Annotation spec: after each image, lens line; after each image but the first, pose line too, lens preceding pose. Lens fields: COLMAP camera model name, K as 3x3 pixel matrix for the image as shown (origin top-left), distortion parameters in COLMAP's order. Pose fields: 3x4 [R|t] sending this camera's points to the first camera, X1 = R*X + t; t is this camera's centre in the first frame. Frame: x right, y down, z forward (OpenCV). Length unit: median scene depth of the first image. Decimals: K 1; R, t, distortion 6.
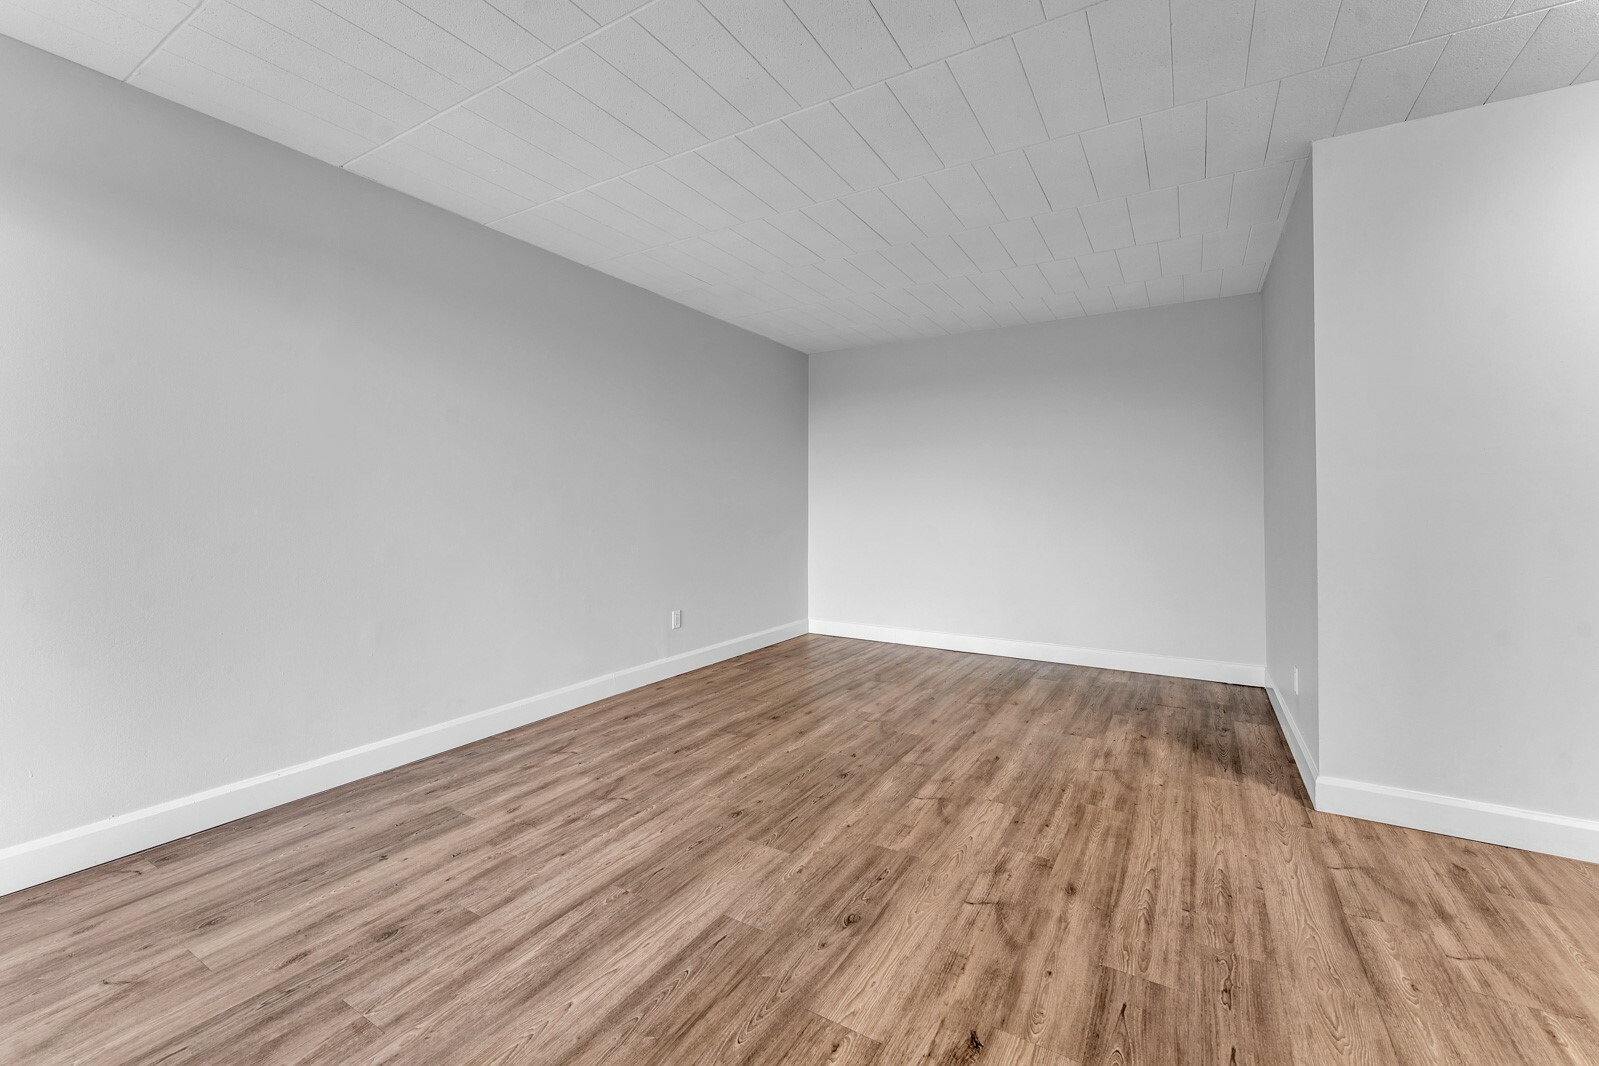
lens RADIAL K [[658.8, 0, 799.0], [0, 658.8, 527.0], [0, 0, 1]] dist [0.002062, 0.000179]
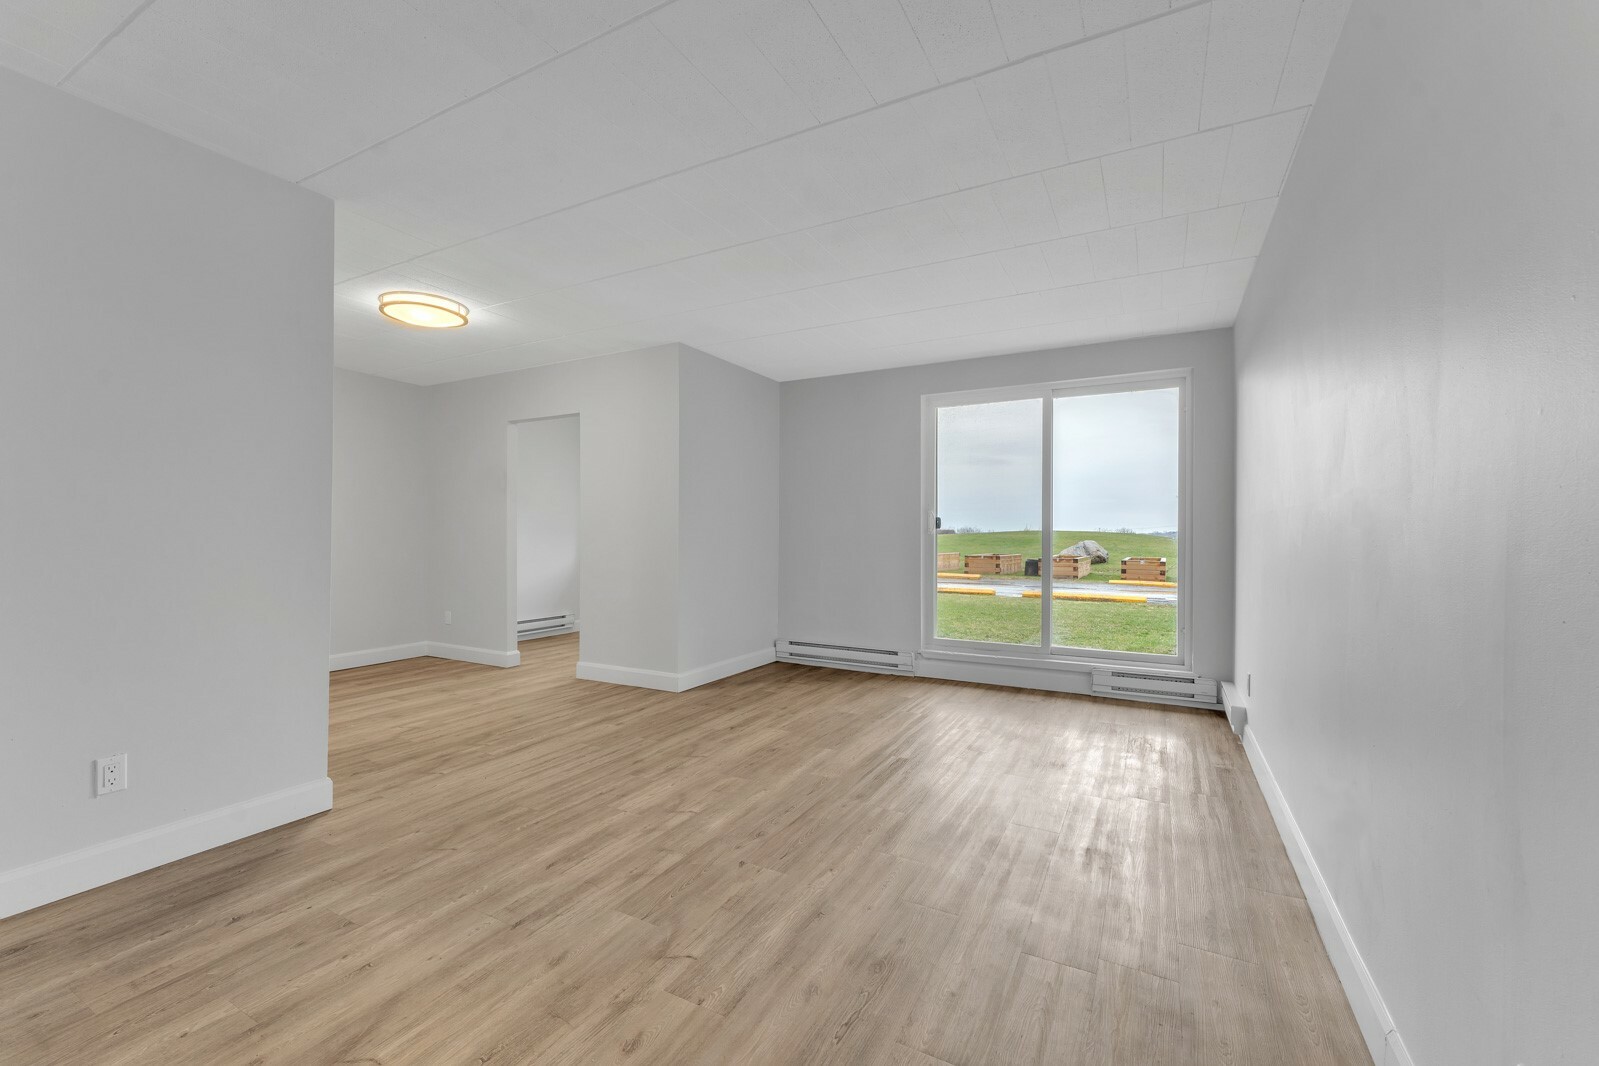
lens RADIAL K [[658.8, 0, 799.0], [0, 658.8, 527.0], [0, 0, 1]] dist [0.002062, 0.000179]
pose [[-0.999059, -0.007175, -0.042781, 0.063917], [-0.008114, 0.999729, 0.021801, -0.063323], [0.042613, 0.022127, -0.998847, 2.100230]]
